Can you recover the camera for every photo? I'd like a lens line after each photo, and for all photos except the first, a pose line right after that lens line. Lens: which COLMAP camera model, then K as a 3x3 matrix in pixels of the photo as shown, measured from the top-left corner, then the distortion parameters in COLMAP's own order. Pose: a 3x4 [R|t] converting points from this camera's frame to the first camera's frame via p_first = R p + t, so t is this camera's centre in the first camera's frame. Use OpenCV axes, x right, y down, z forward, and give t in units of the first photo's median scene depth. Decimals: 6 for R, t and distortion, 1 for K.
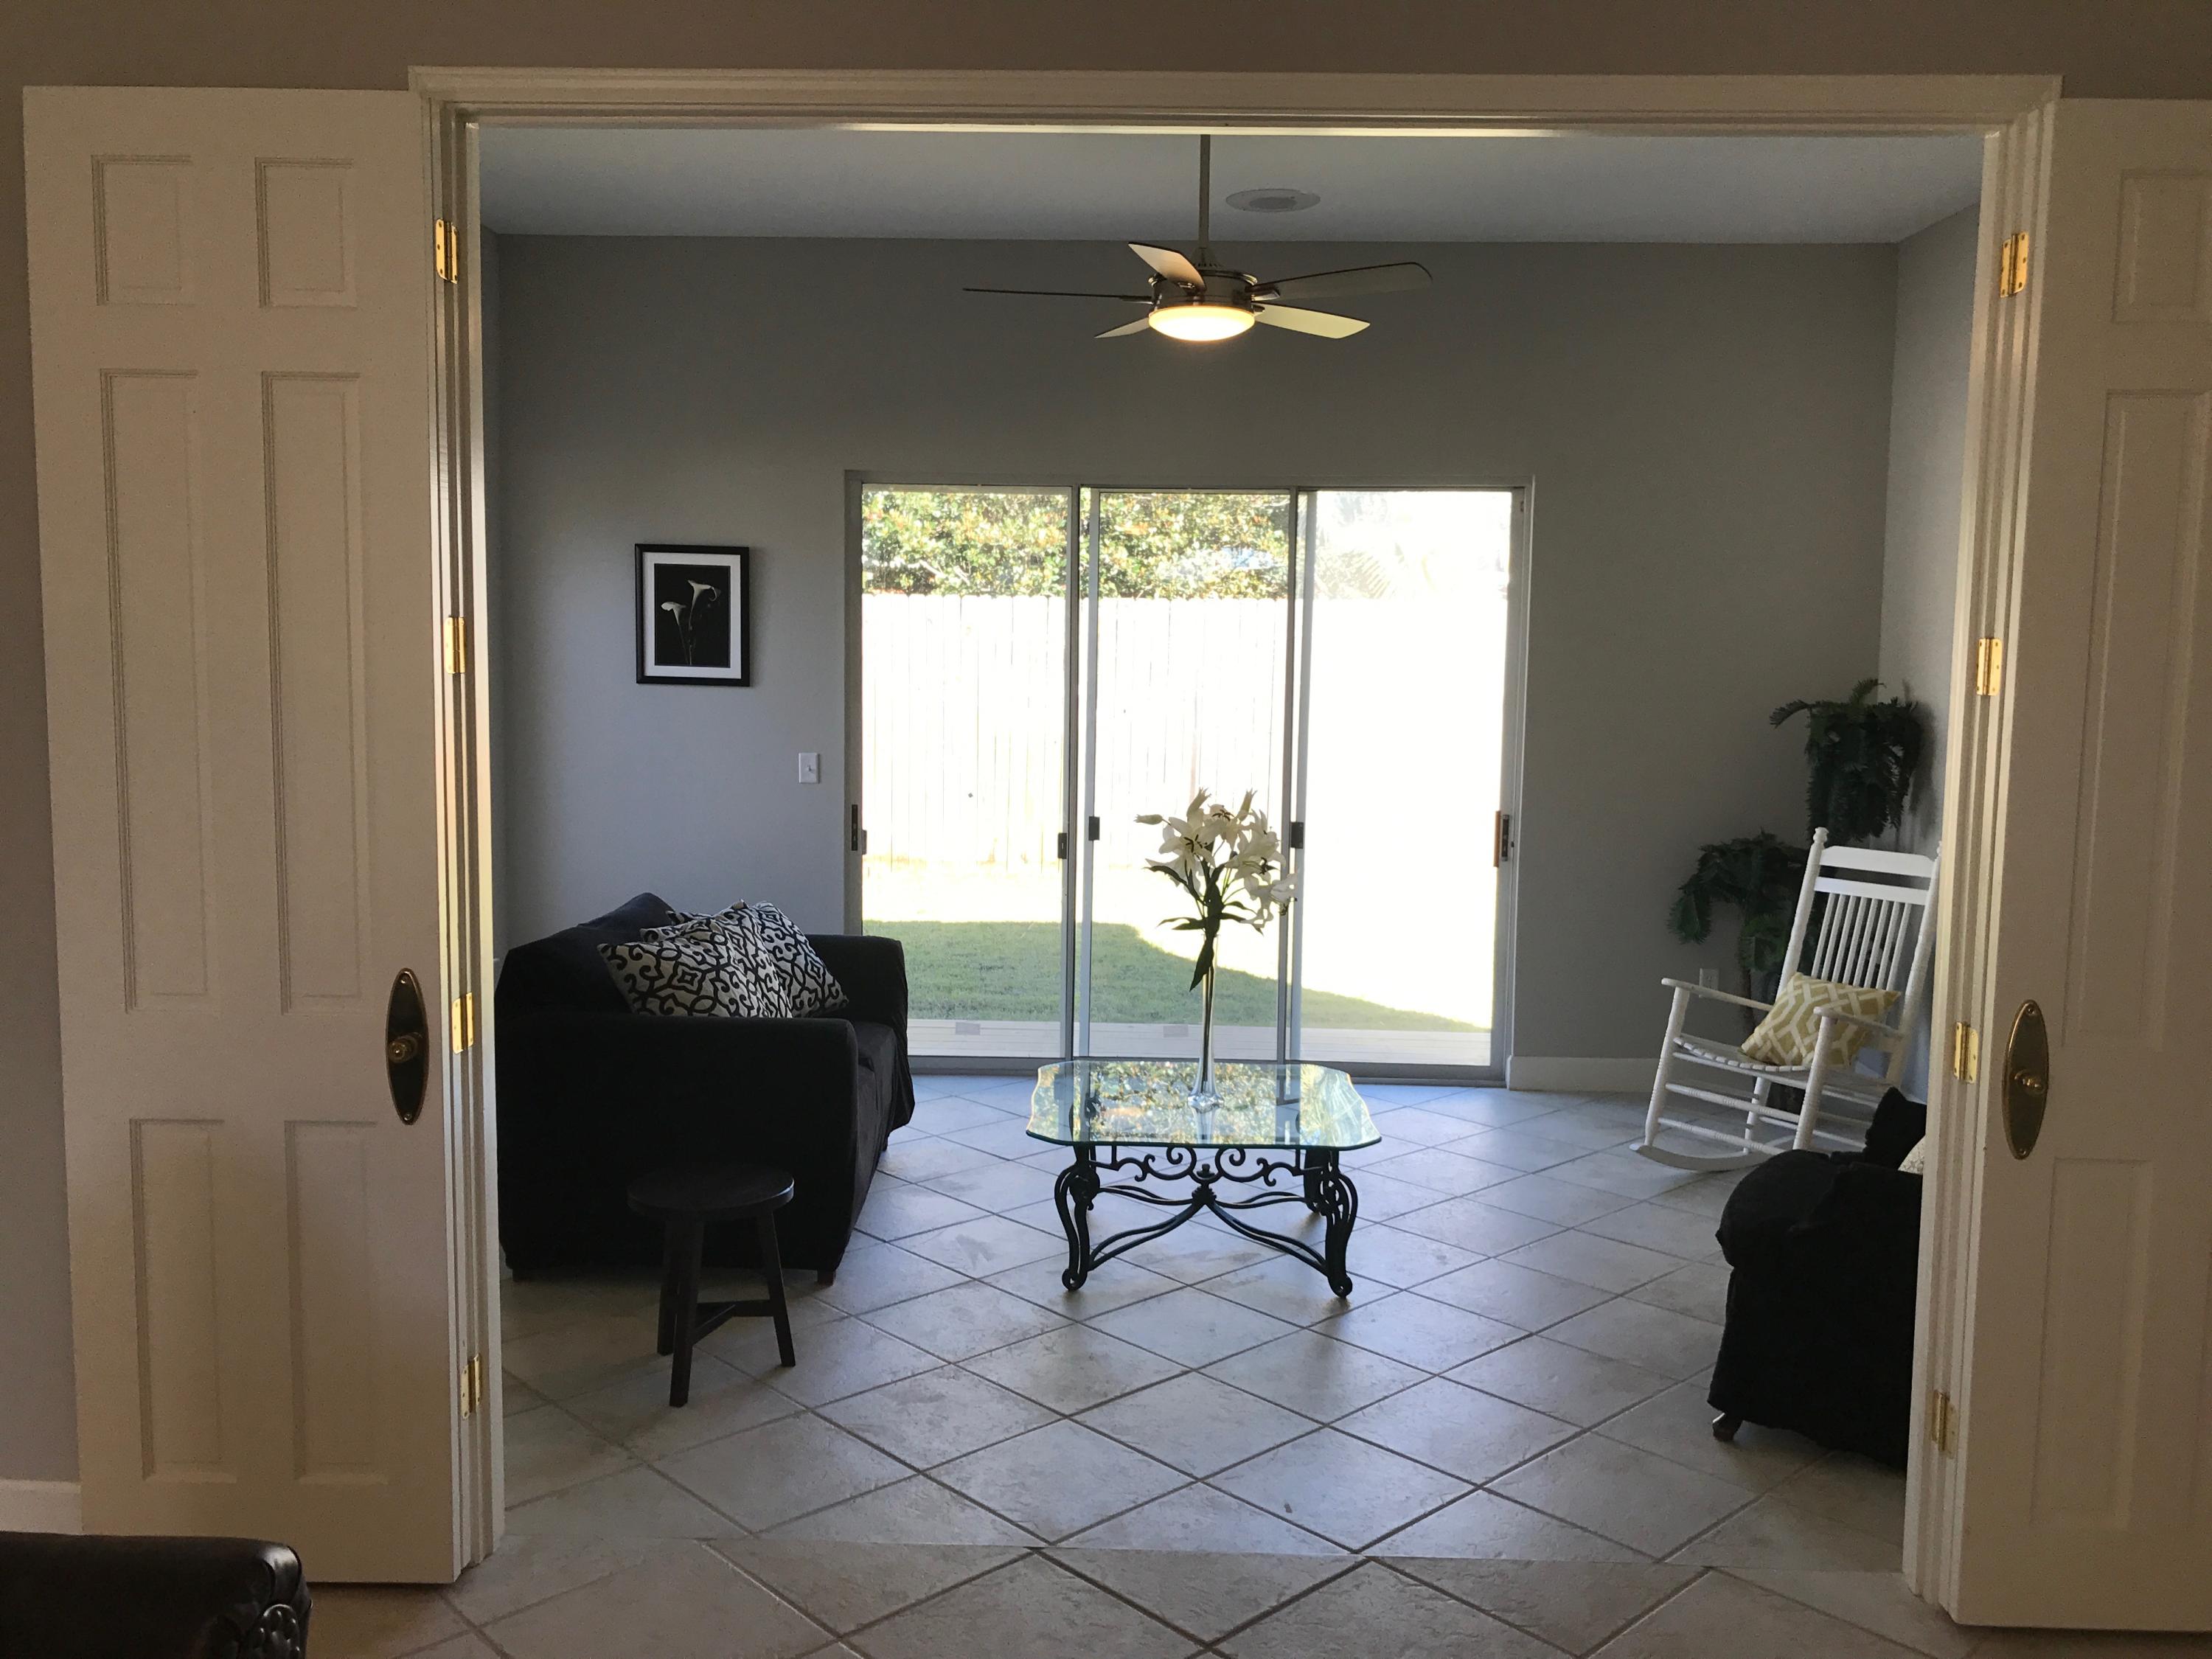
lens RADIAL K [[1840.9, 0, 1135.1], [0, 1840.9, 826.2], [0, 0, 1]] dist [0.155543, -0.136309]
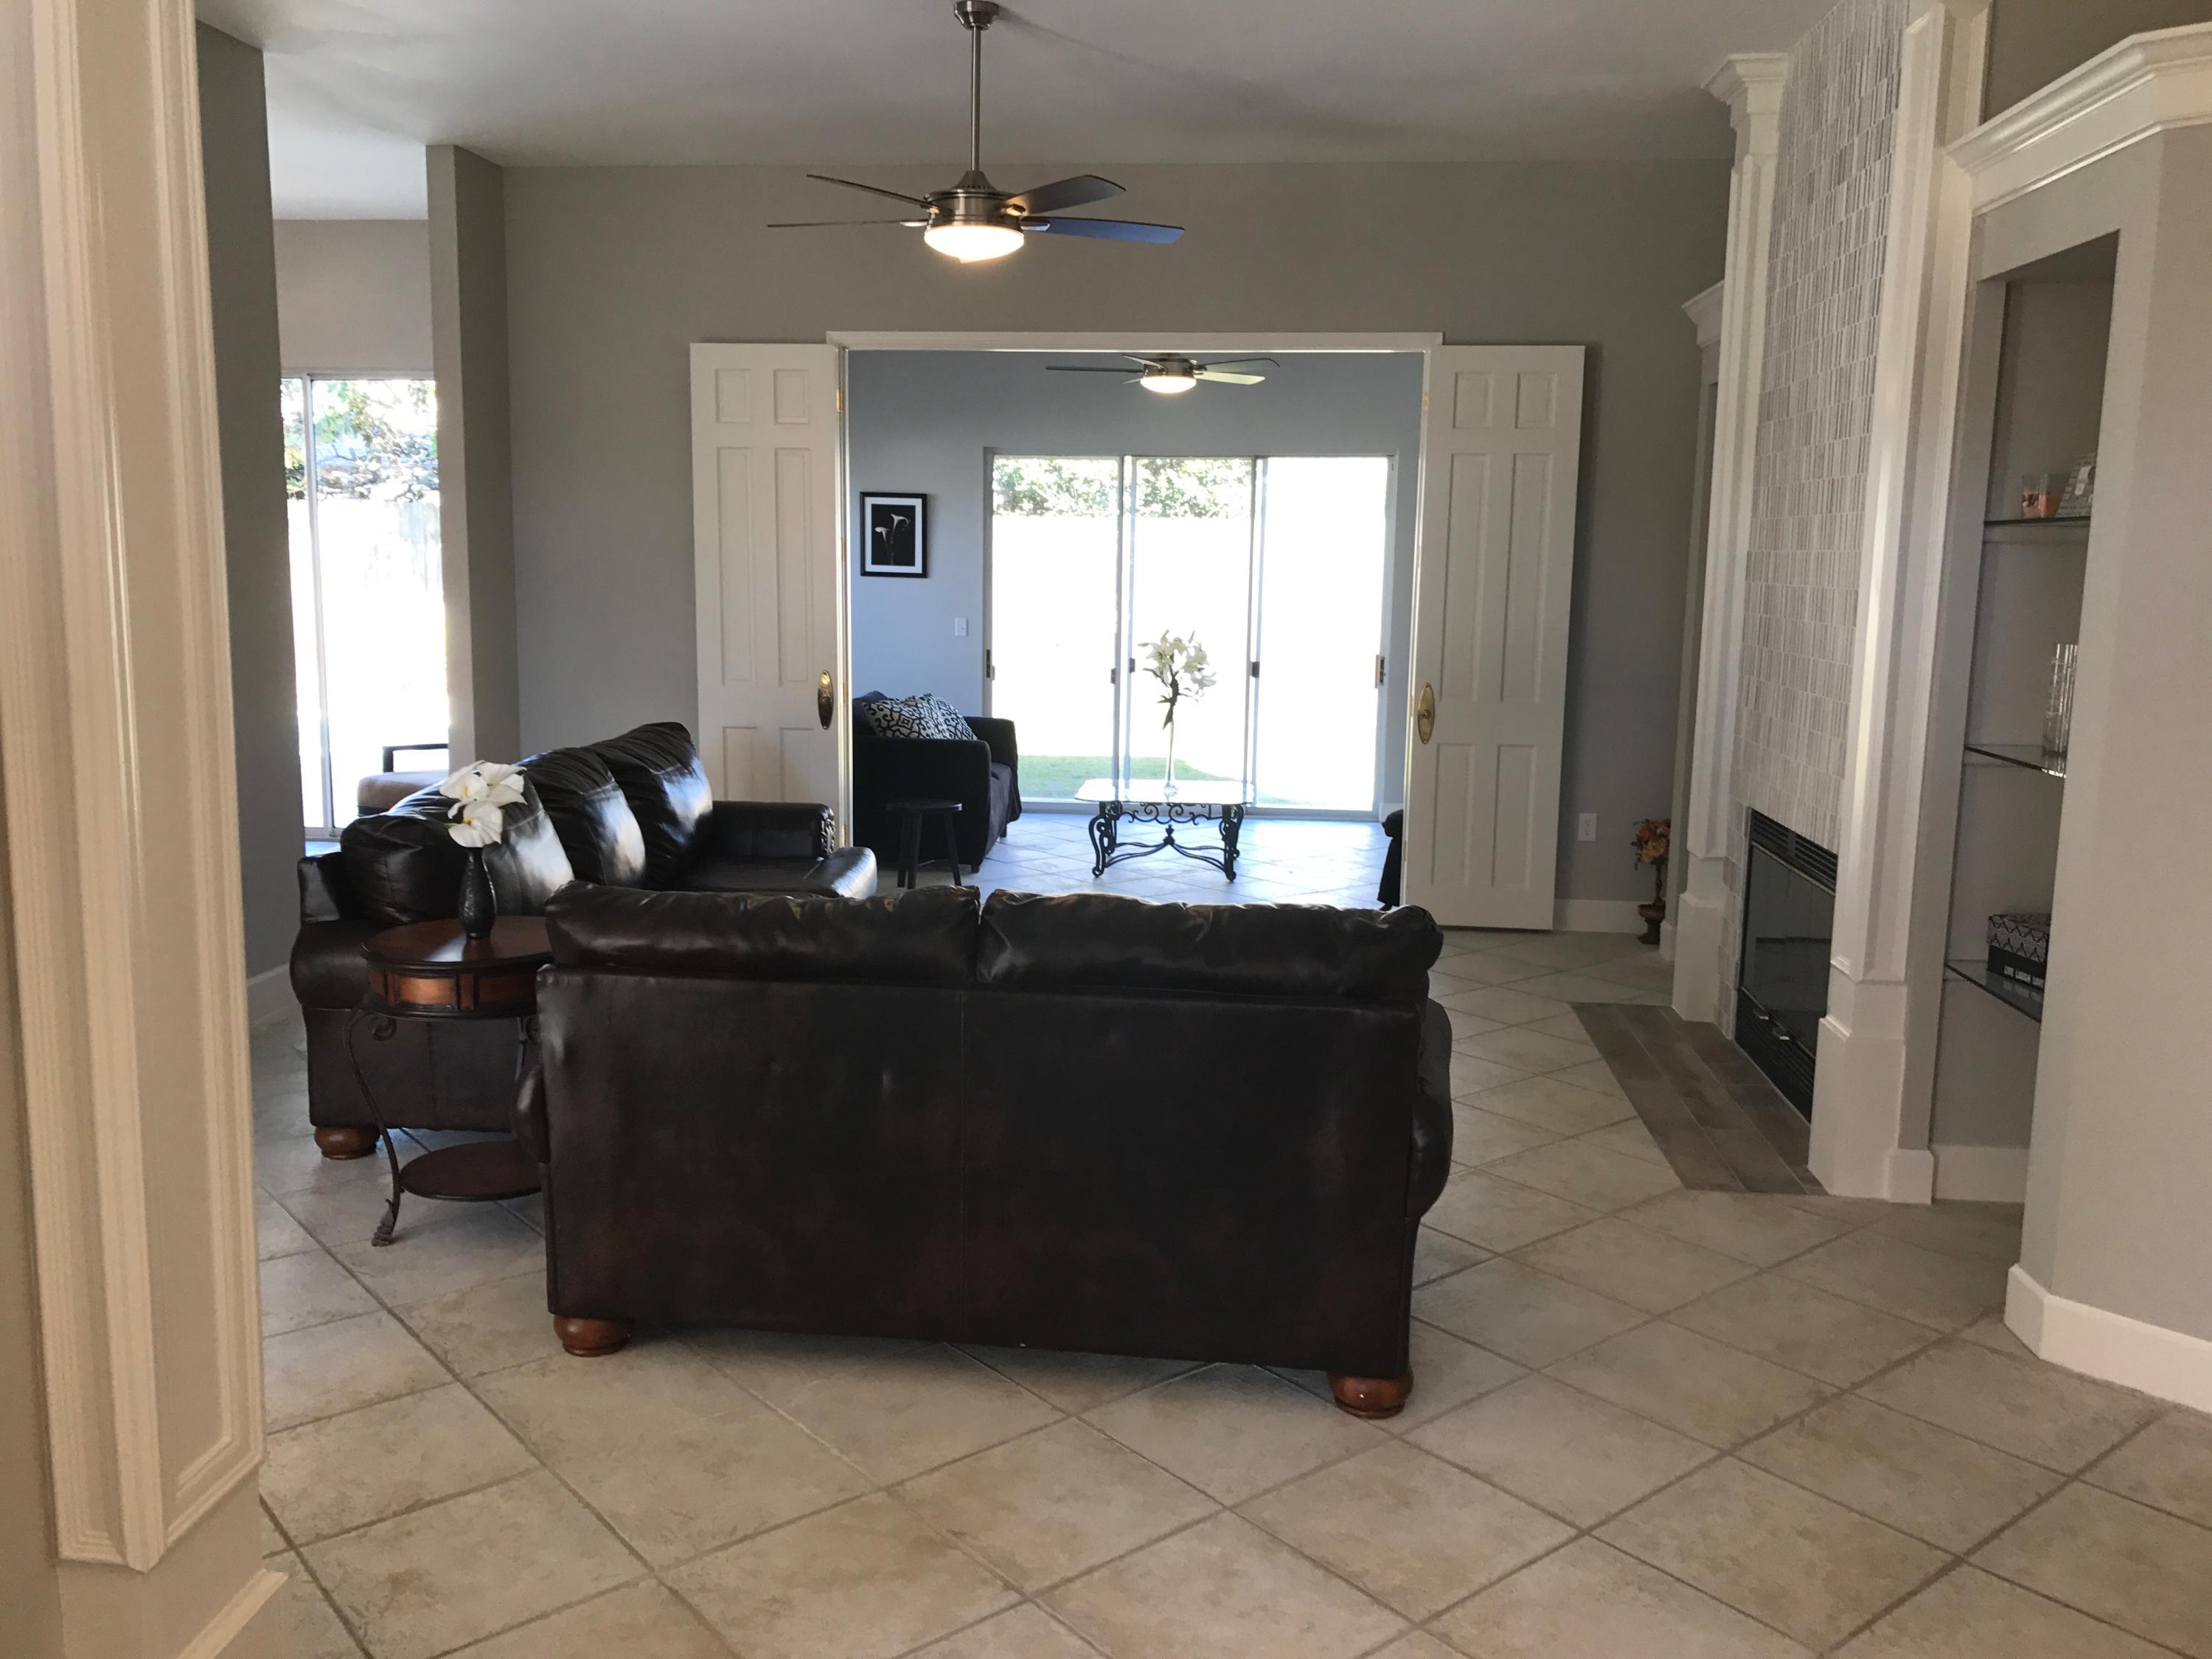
lens RADIAL K [[1840.9, 0, 1135.1], [0, 1840.9, 826.2], [0, 0, 1]] dist [0.155543, -0.136309]
pose [[0.997548, 0.010265, -0.069226, 0.102509], [-0.007057, 0.998897, 0.046424, 0.073226], [0.069626, -0.045822, 0.996520, -0.692585]]
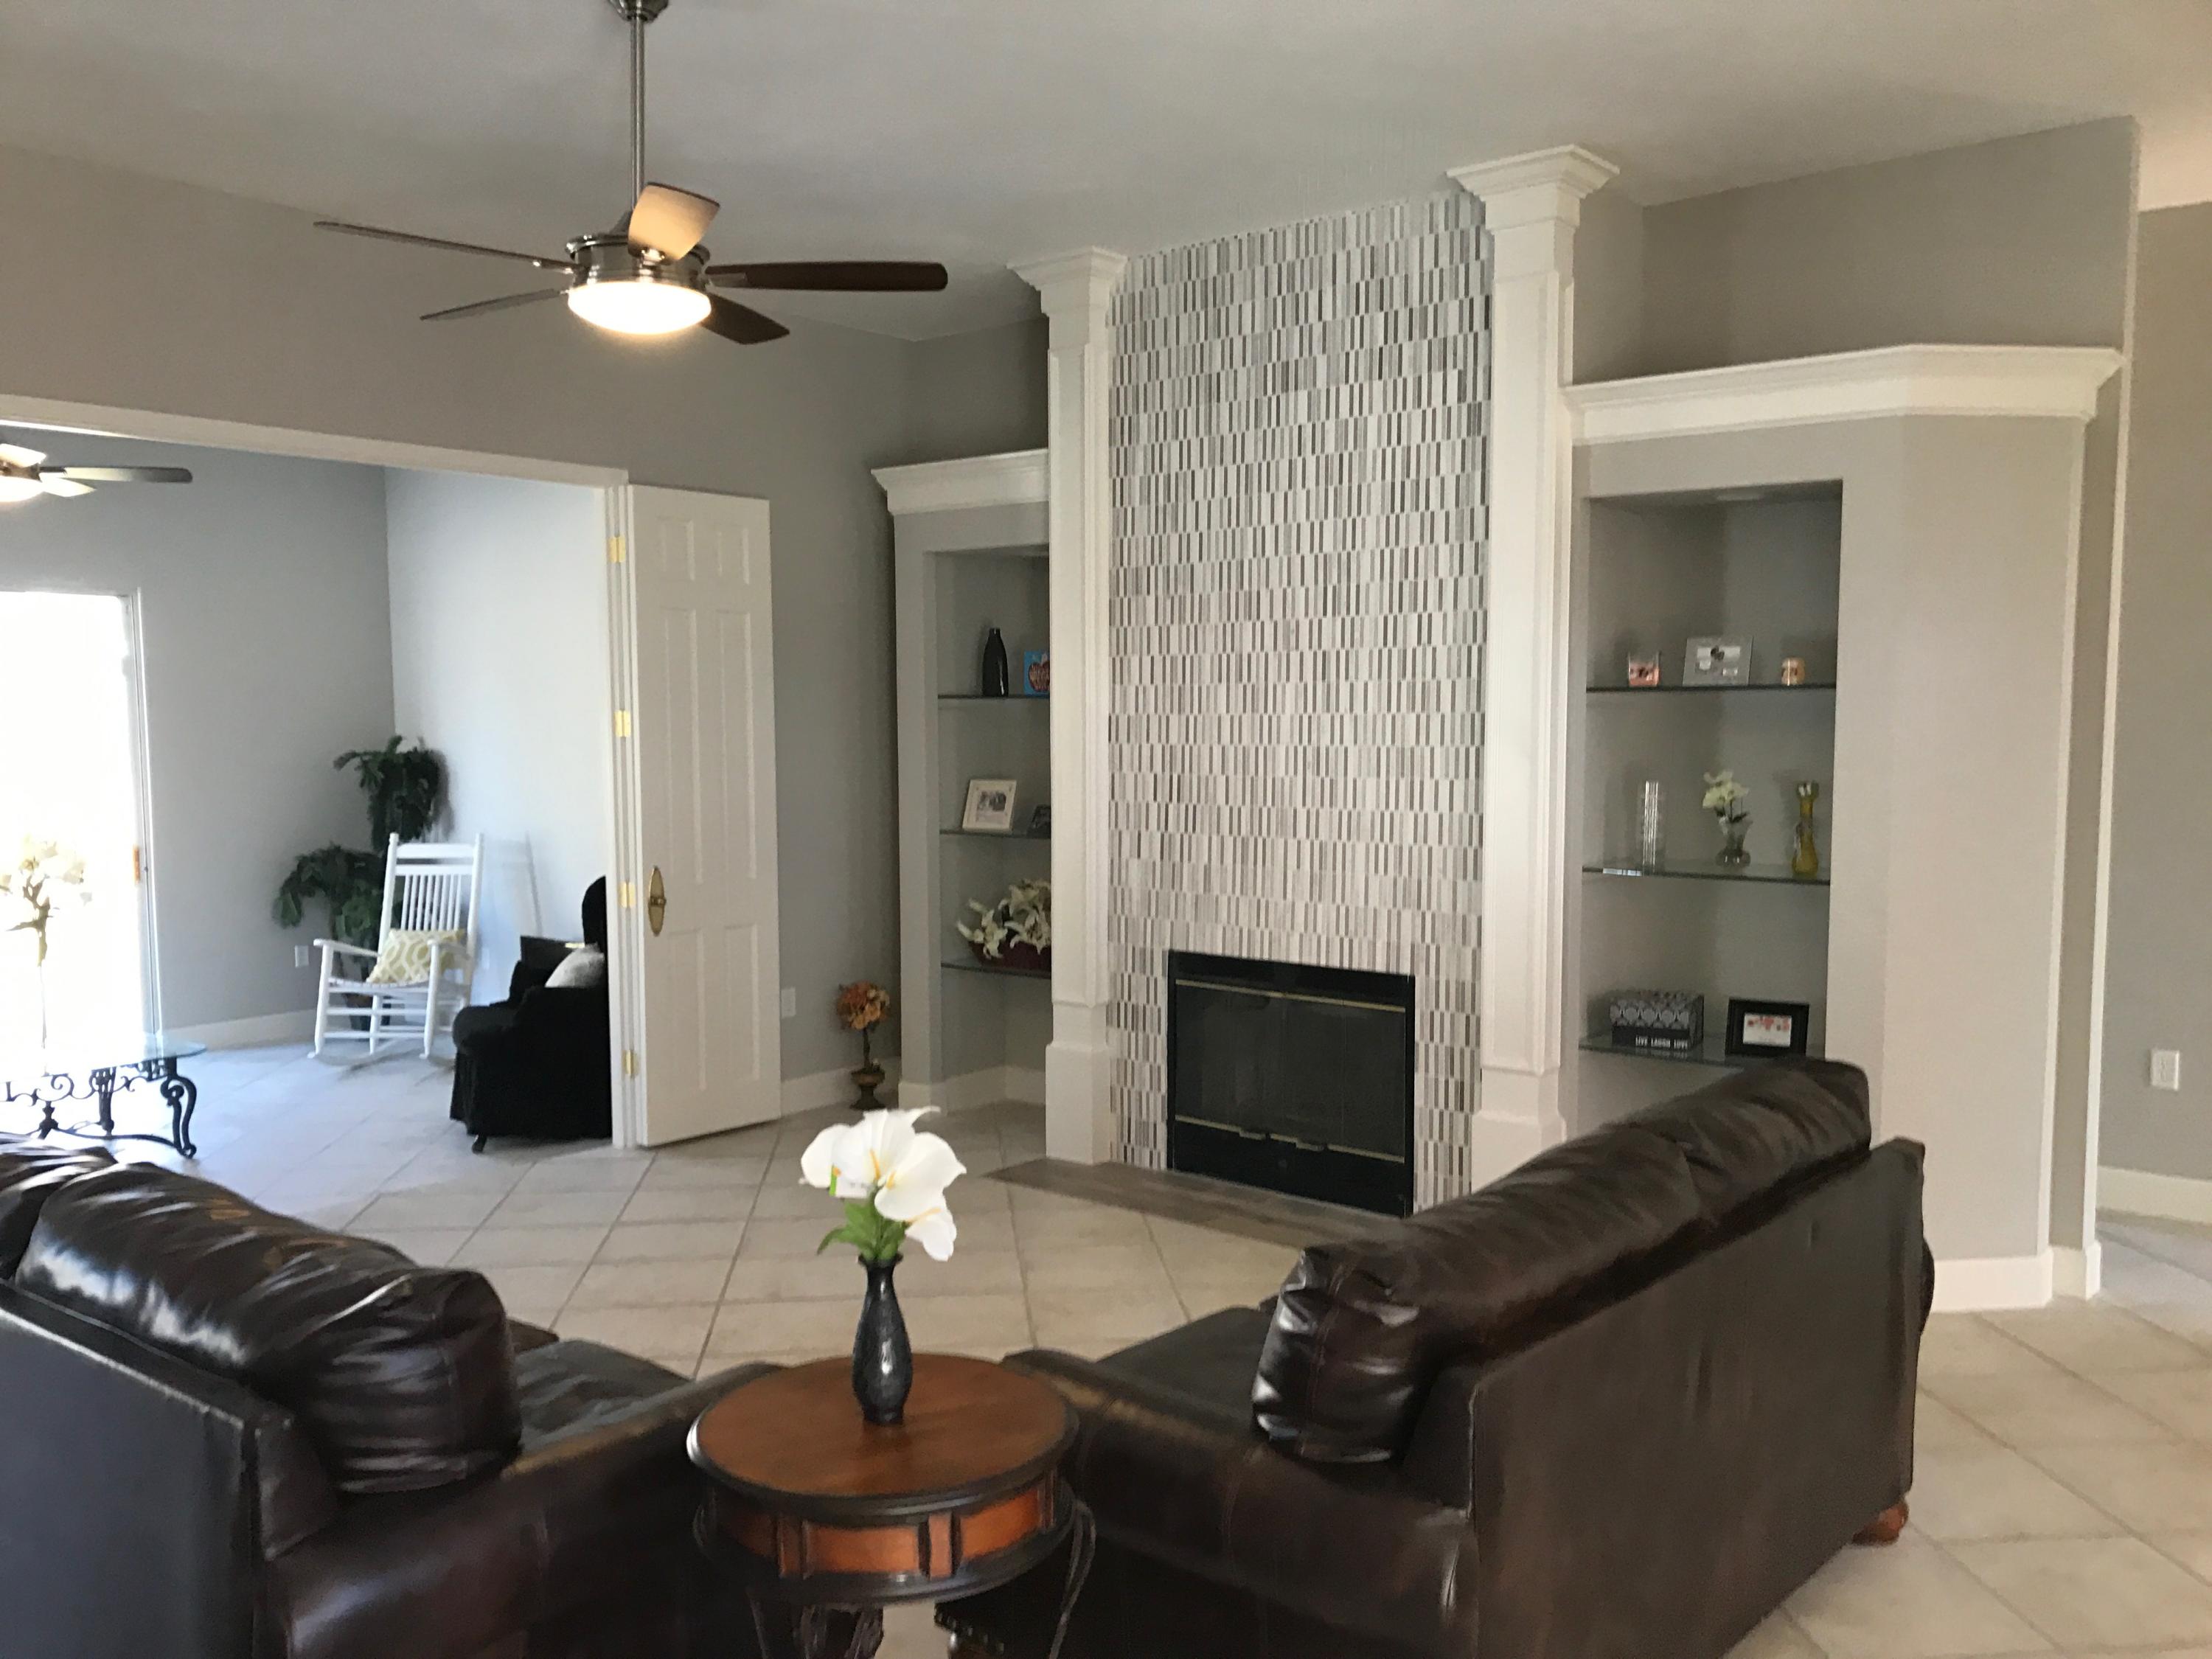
lens RADIAL K [[1853.9, 0, 1109.6], [0, 1853.9, 890.8], [0, 0, 1]] dist [0.064978, 0.001562]
pose [[0.631097, -0.091381, 0.770302, -0.399653], [0.090889, 0.994908, 0.043563, 0.030383], [-0.770361, 0.042519, 0.636189, -0.372845]]
